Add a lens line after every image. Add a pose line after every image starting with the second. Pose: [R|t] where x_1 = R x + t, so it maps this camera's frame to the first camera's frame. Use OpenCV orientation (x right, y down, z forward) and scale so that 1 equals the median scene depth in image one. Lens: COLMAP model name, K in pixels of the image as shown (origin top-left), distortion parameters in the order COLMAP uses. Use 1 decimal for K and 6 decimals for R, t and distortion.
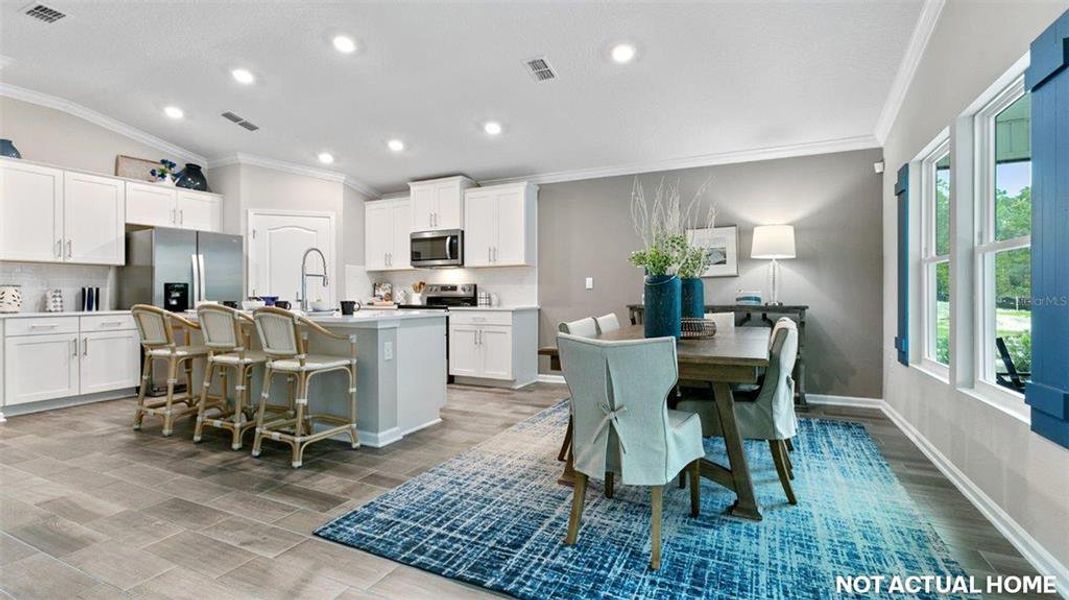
lens RADIAL K [[477.3, 0, 523.1], [0, 477.3, 295.2], [0, 0, 1]] dist [0.002029, 0.000827]
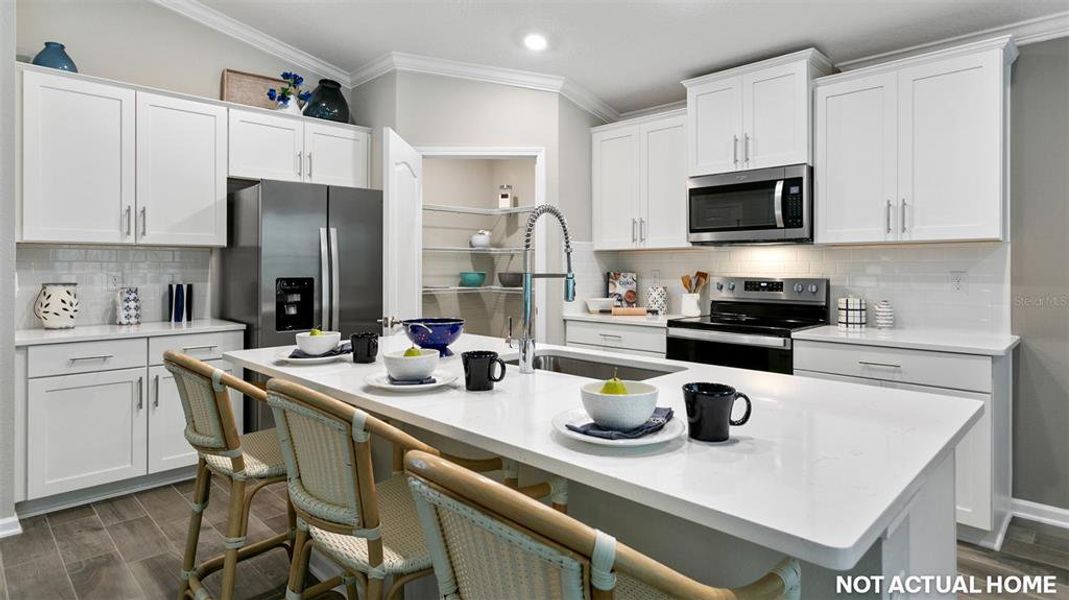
lens RADIAL K [[591.0, 0, 530.2], [0, 591.0, 279.1], [0, 0, 1]] dist [-0.002215, 0.000158]
pose [[0.948861, 0.012400, -0.315452, -0.213971], [-0.007207, 0.999819, 0.017625, -0.034600], [0.315613, -0.014451, 0.948778, 0.377817]]
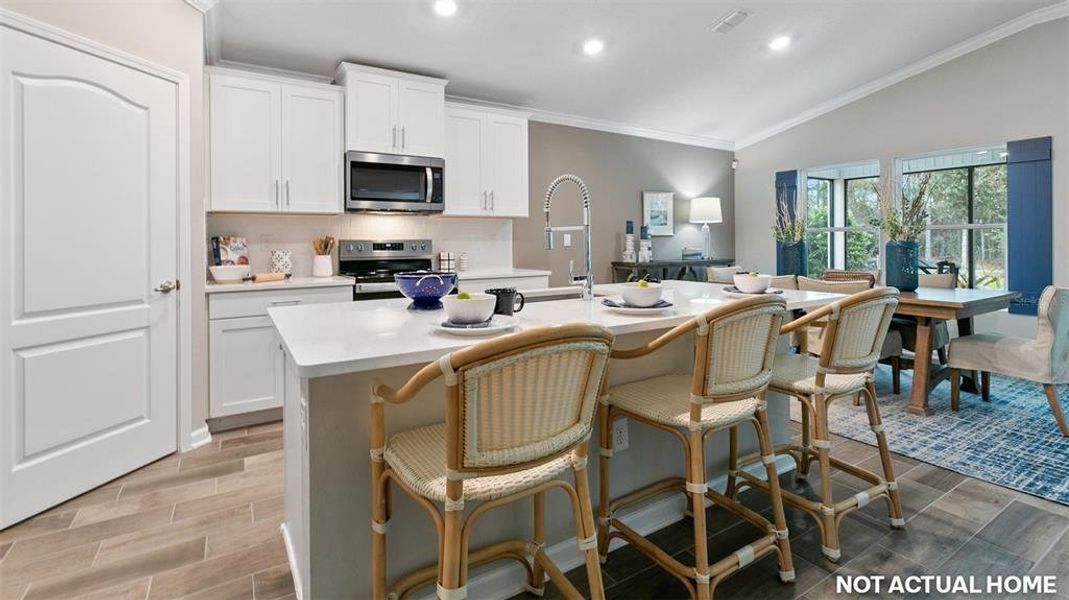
lens RADIAL K [[492.1, 0, 532.5], [0, 492.1, 244.2], [0, 0, 1]] dist [0.002870, 0.000558]
pose [[0.524986, -0.003025, 0.851105, -0.680901], [0.008178, 0.999965, -0.001490, -0.016846], [-0.851071, 0.007743, 0.524993, 0.550354]]
